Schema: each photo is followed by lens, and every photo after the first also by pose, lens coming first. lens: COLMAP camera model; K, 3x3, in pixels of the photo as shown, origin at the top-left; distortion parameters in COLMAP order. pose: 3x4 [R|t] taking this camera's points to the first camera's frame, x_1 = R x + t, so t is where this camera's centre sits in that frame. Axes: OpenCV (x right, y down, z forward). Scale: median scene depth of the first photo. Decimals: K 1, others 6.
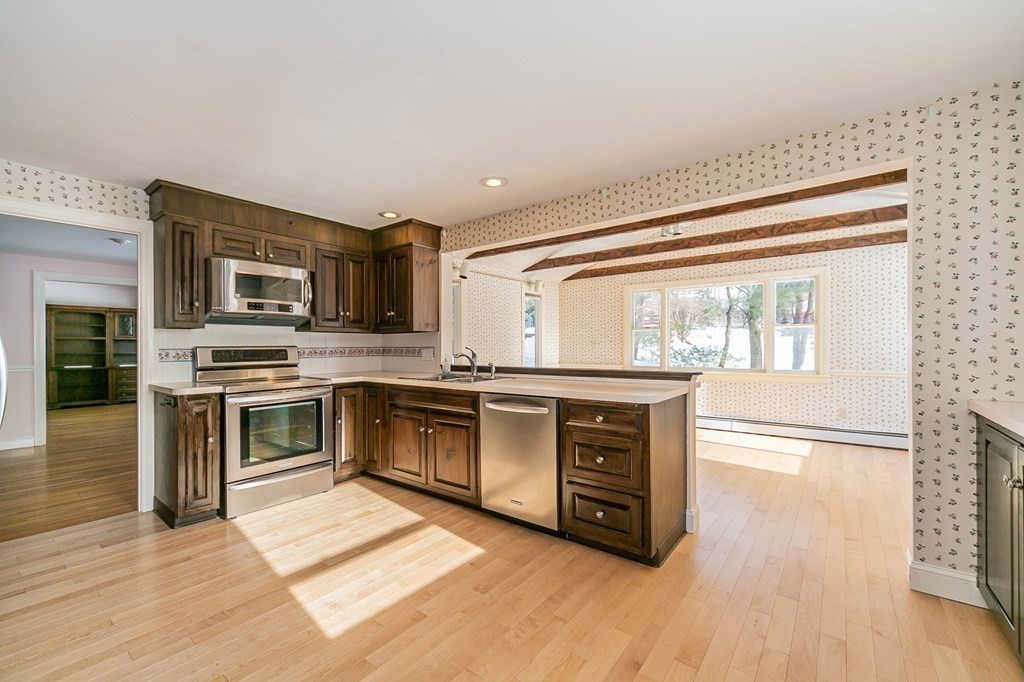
lens RADIAL K [[420.1, 0, 514.9], [0, 420.1, 350.2], [0, 0, 1]] dist [-0.017829, -0.000391]
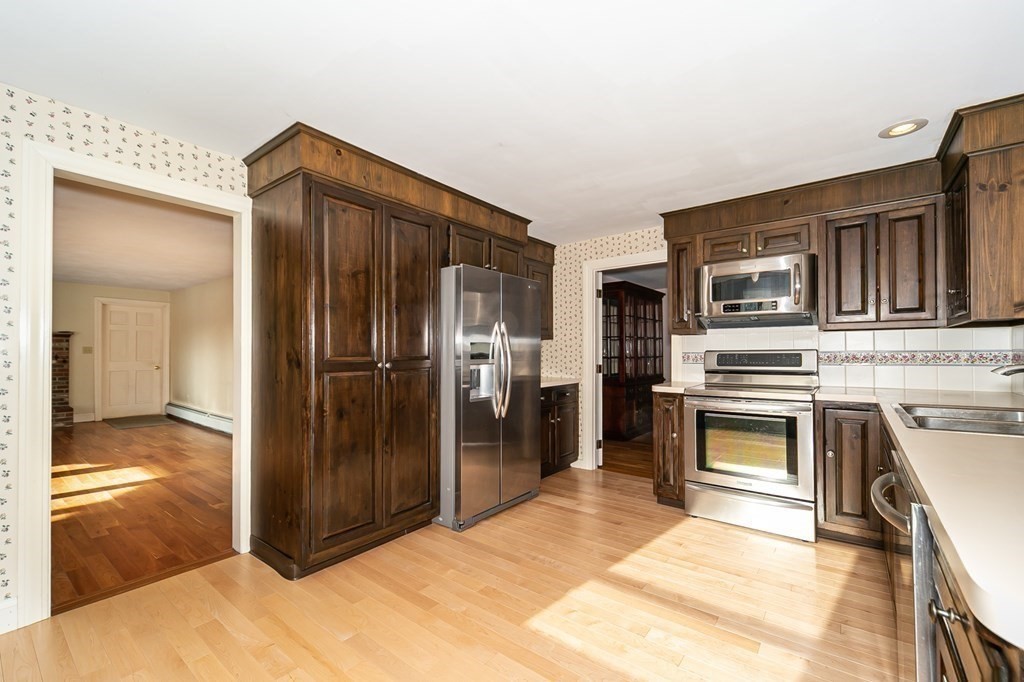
lens RADIAL K [[420.1, 0, 518.9], [0, 420.1, 349.0], [0, 0, 1]] dist [-0.017829, -0.000391]
pose [[-0.019053, -0.002632, -0.999815, 0.330900], [-0.003722, 0.999990, -0.002562, -0.007633], [0.999812, 0.003672, -0.019062, 0.519879]]
